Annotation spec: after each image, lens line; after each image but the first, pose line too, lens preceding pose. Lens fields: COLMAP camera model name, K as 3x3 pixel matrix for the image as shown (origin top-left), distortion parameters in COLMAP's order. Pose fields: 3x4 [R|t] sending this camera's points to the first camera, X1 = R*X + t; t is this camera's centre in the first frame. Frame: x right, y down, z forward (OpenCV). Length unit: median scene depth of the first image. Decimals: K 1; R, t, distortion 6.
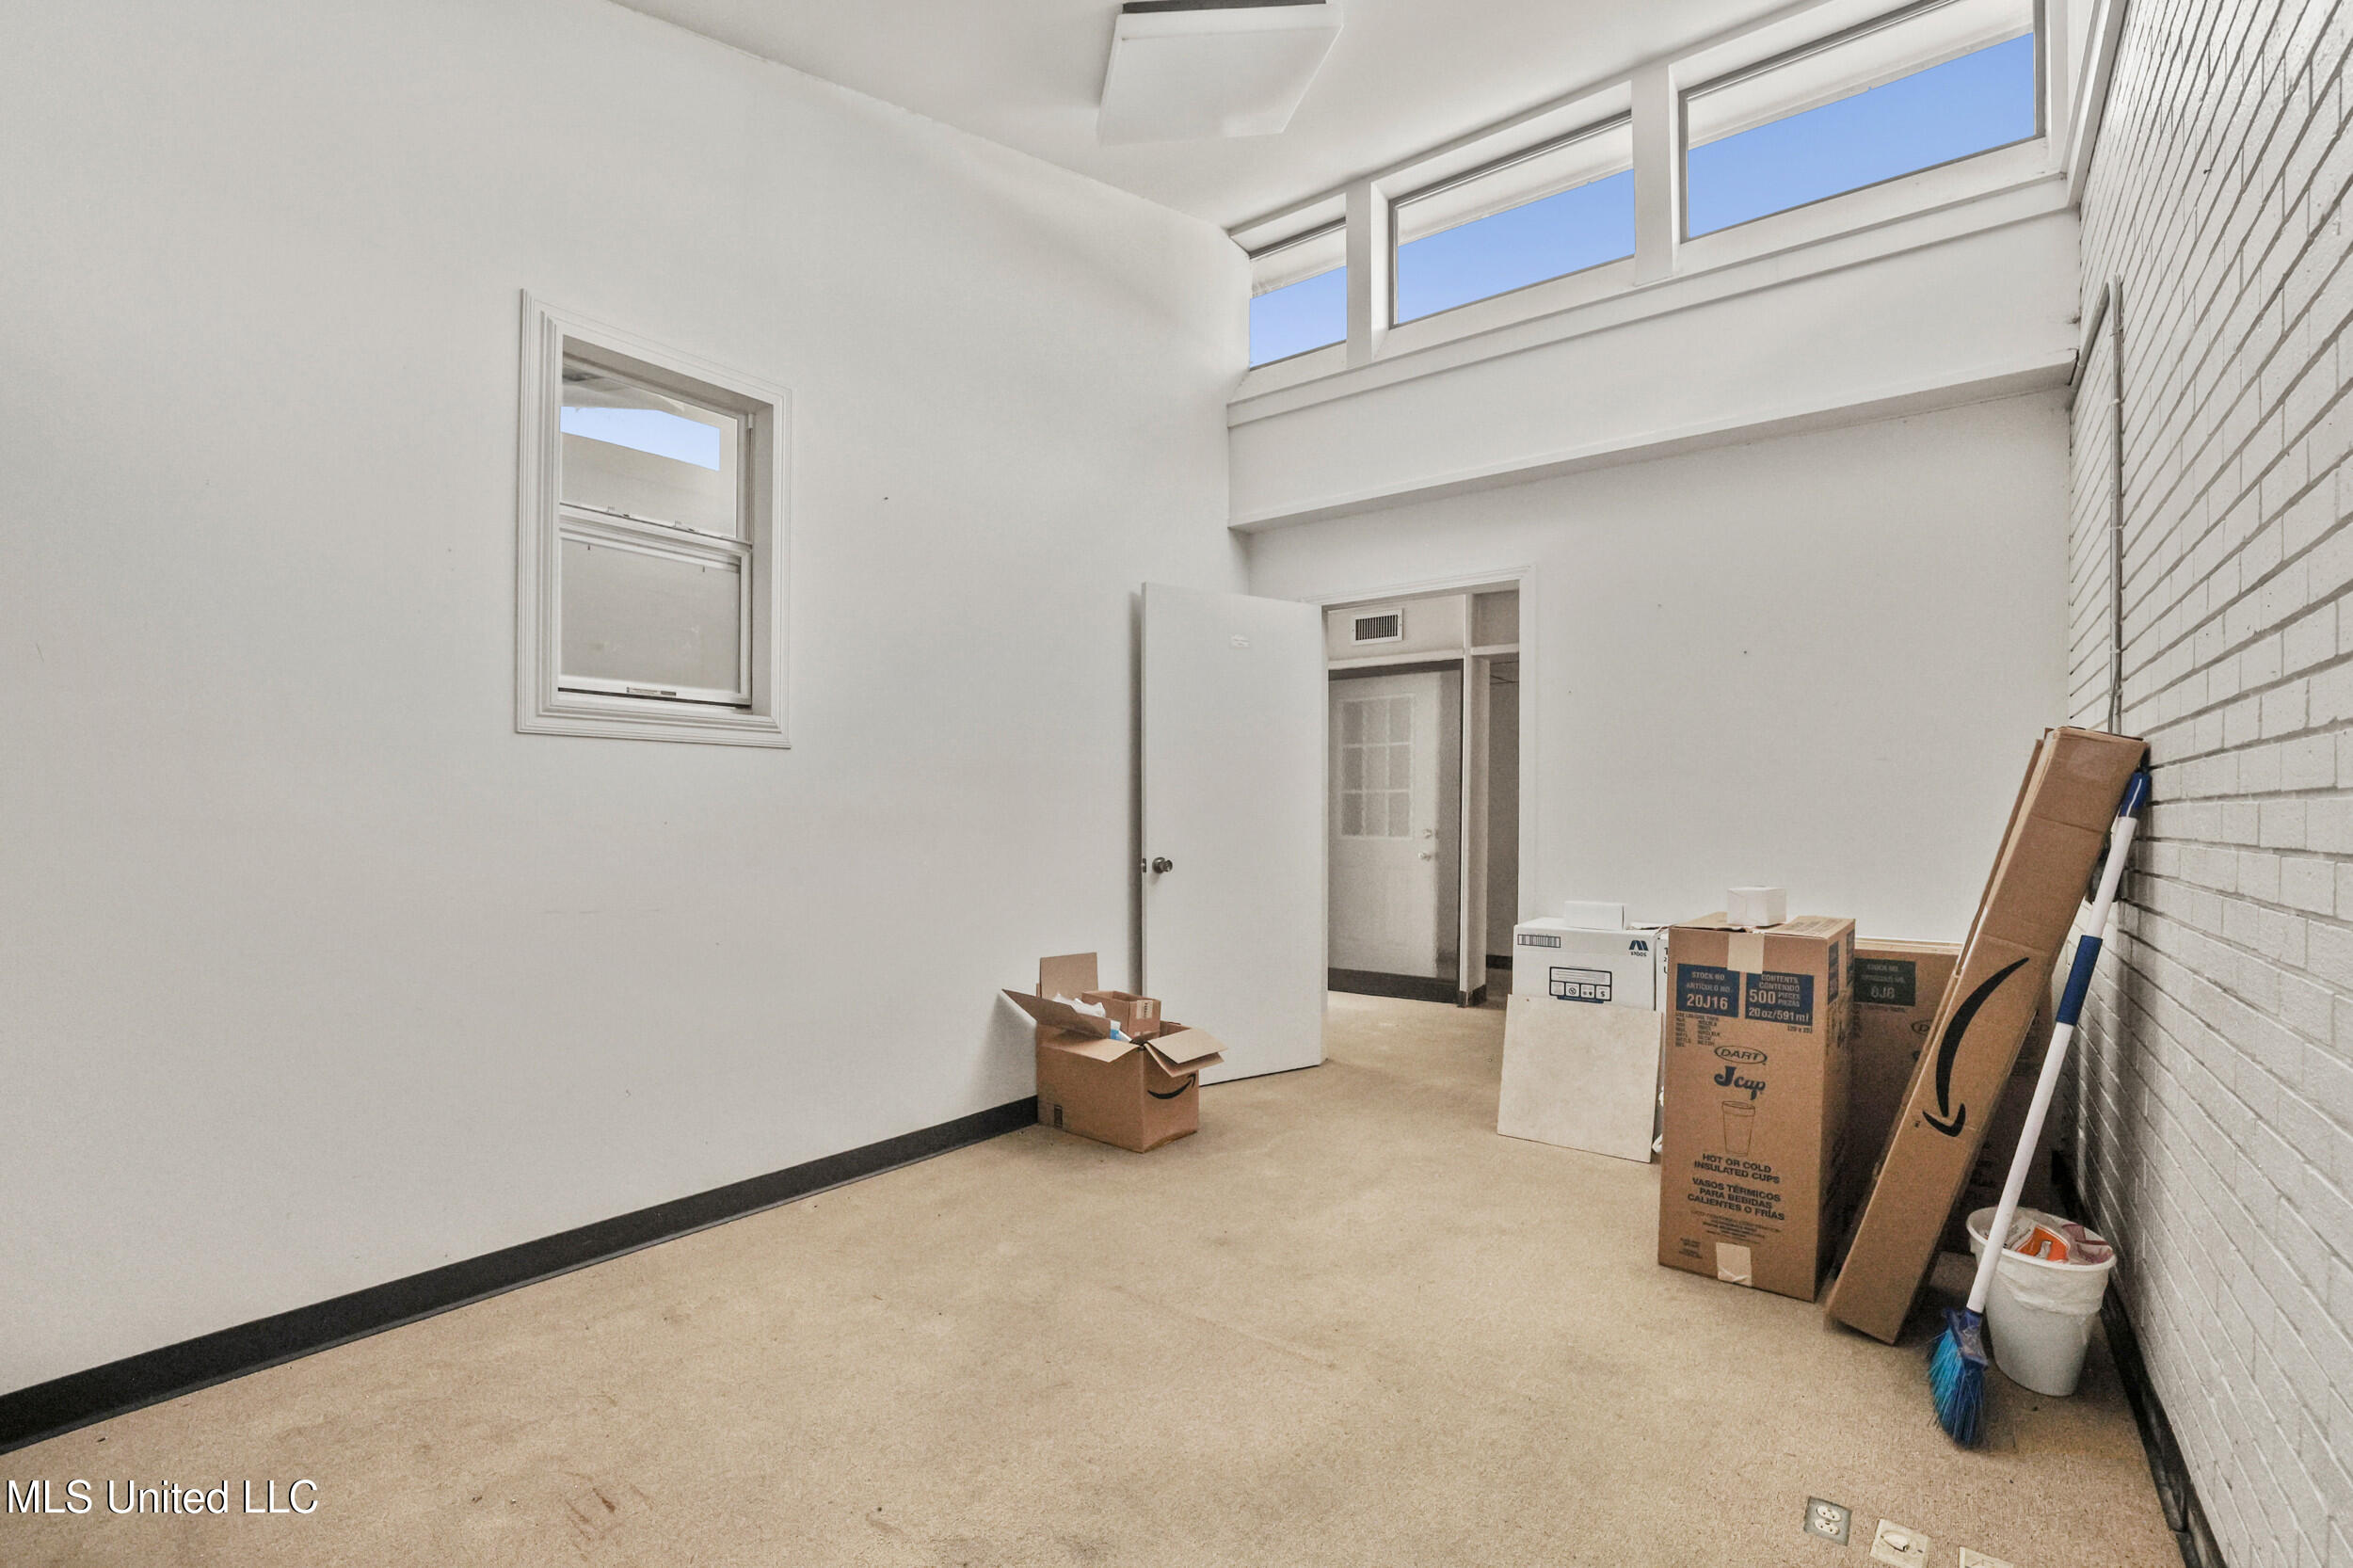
lens RADIAL K [[1026.7, 0, 1180.0], [0, 1026.7, 859.1], [0, 0, 1]] dist [0.000457, 0.000023]
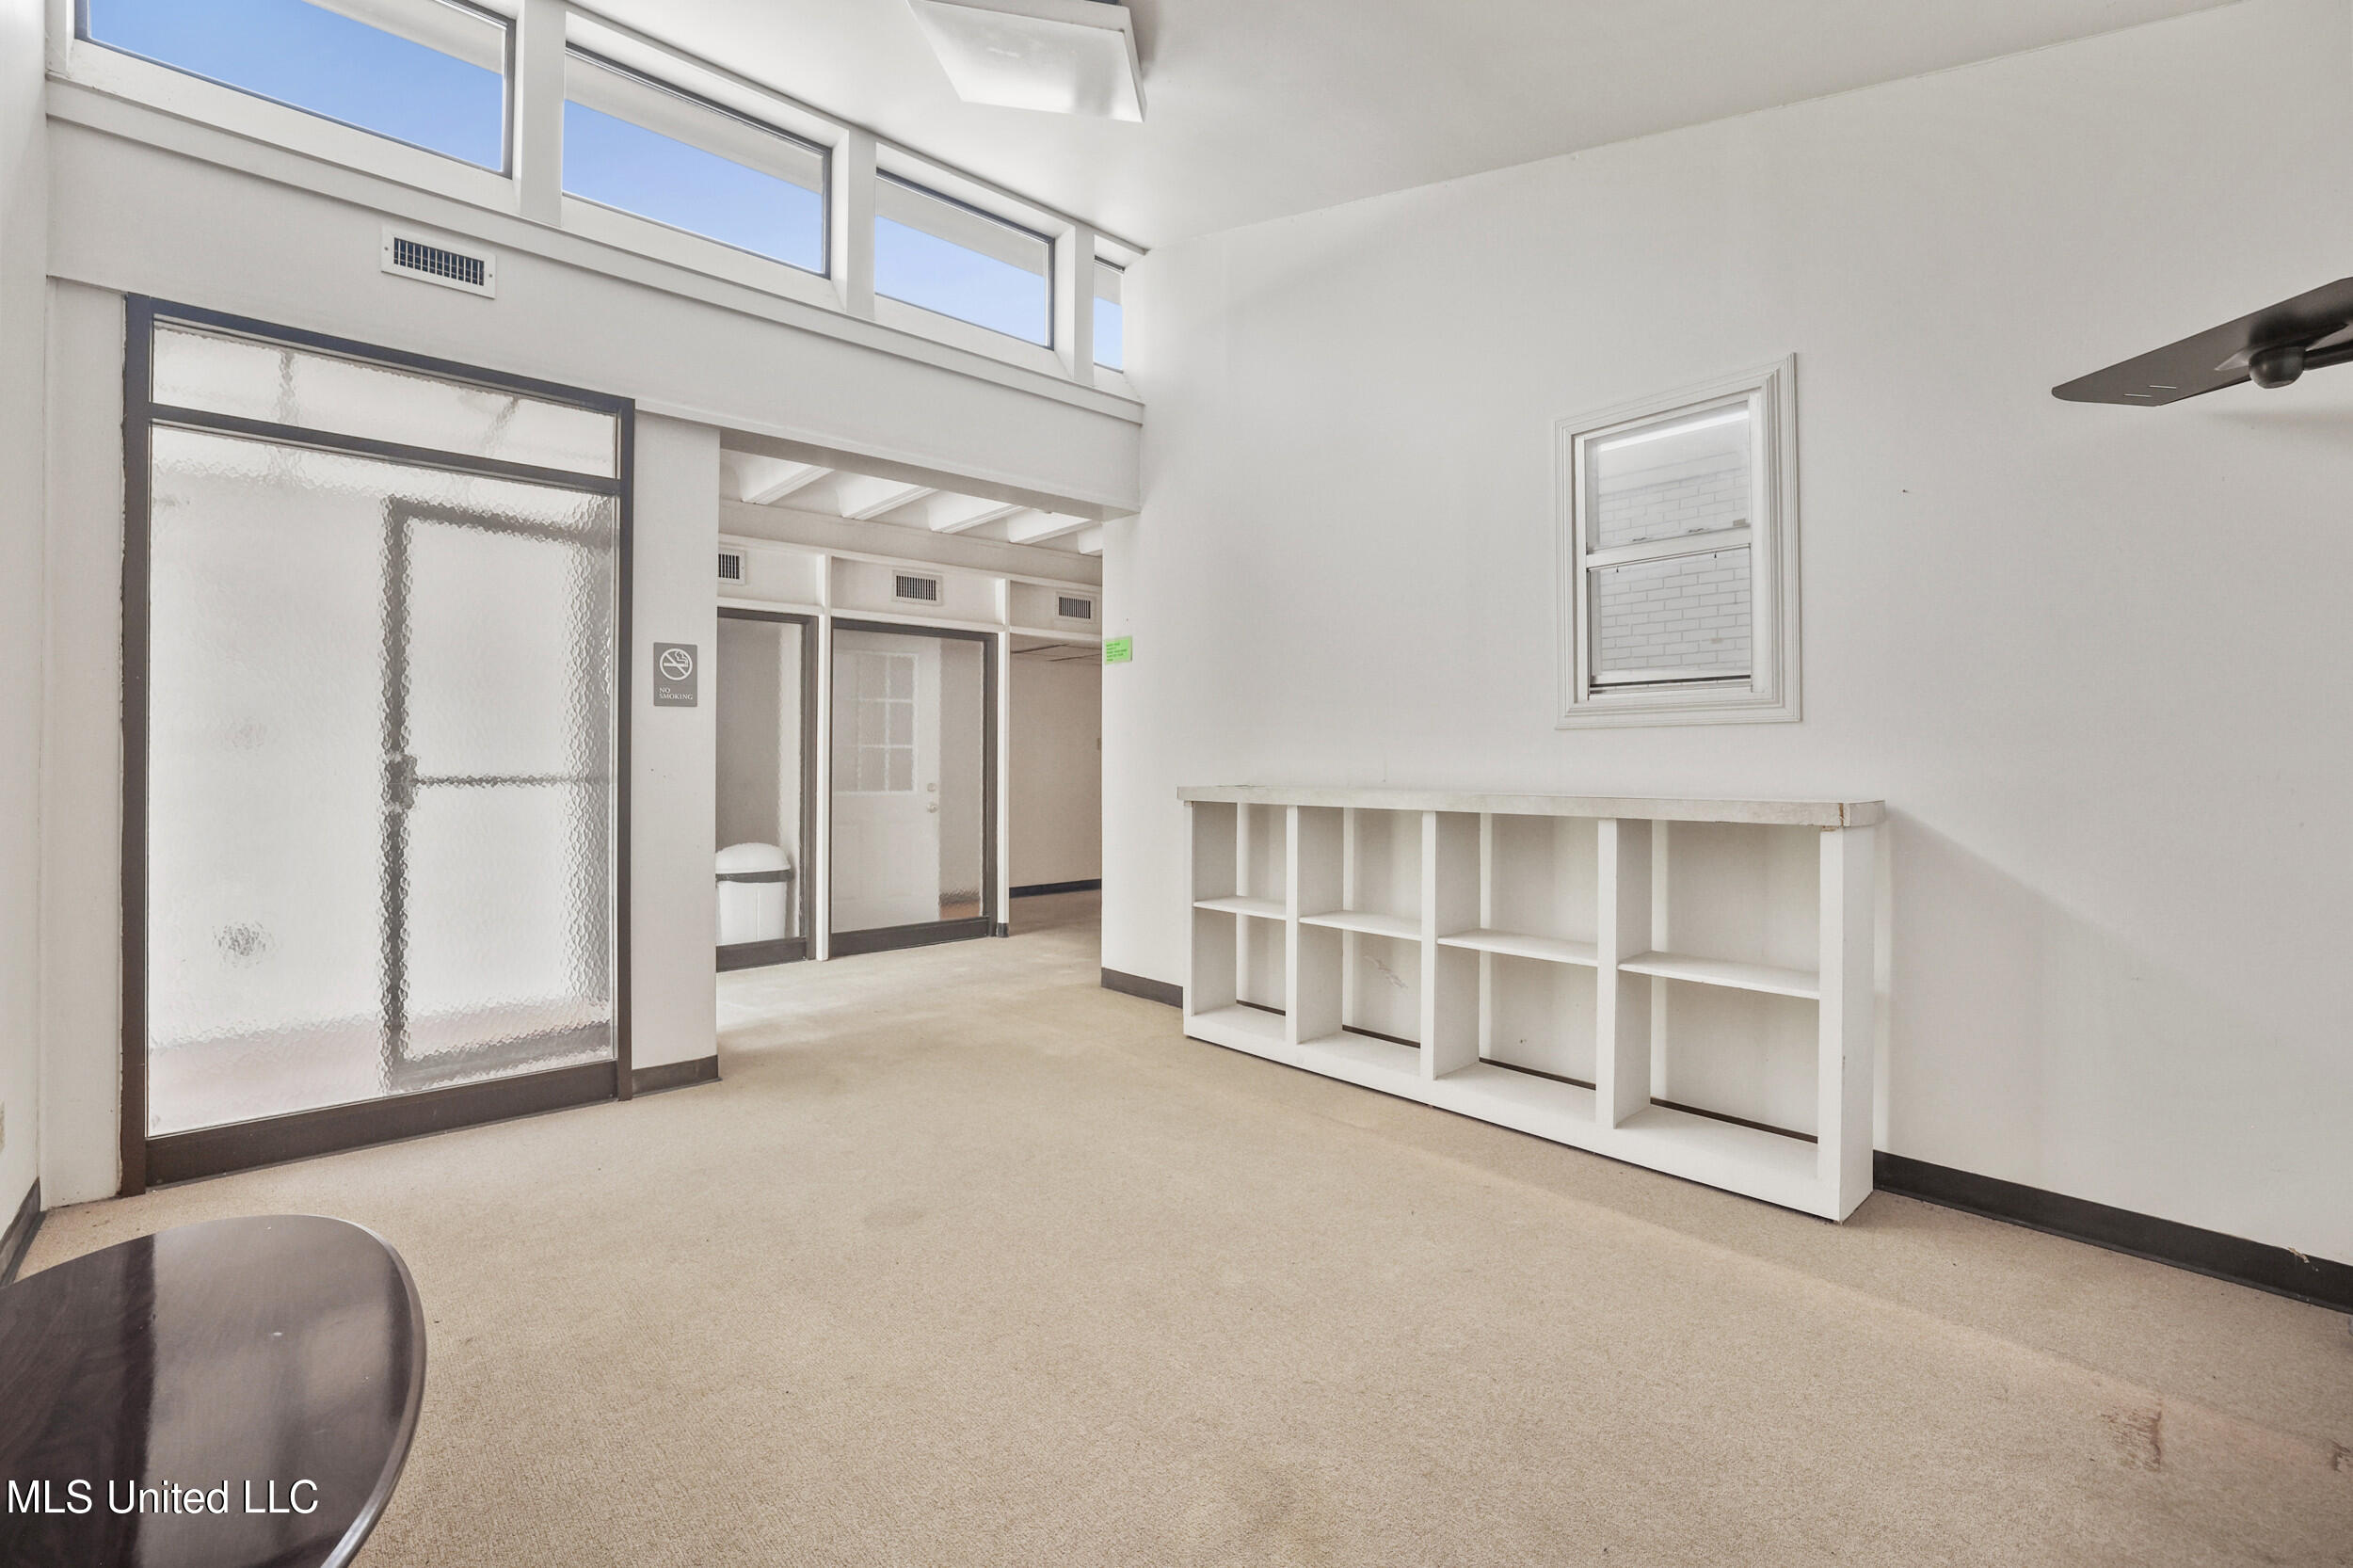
lens RADIAL K [[1004.8, 0, 1181.2], [0, 1004.8, 772.1], [0, 0, 1]] dist [0.000107, 0.000057]
pose [[0.196221, 0.000580, 0.980560, -0.734803], [0.040020, 0.999162, -0.008599, -0.021181], [-0.979743, 0.040930, 0.196033, 0.542112]]
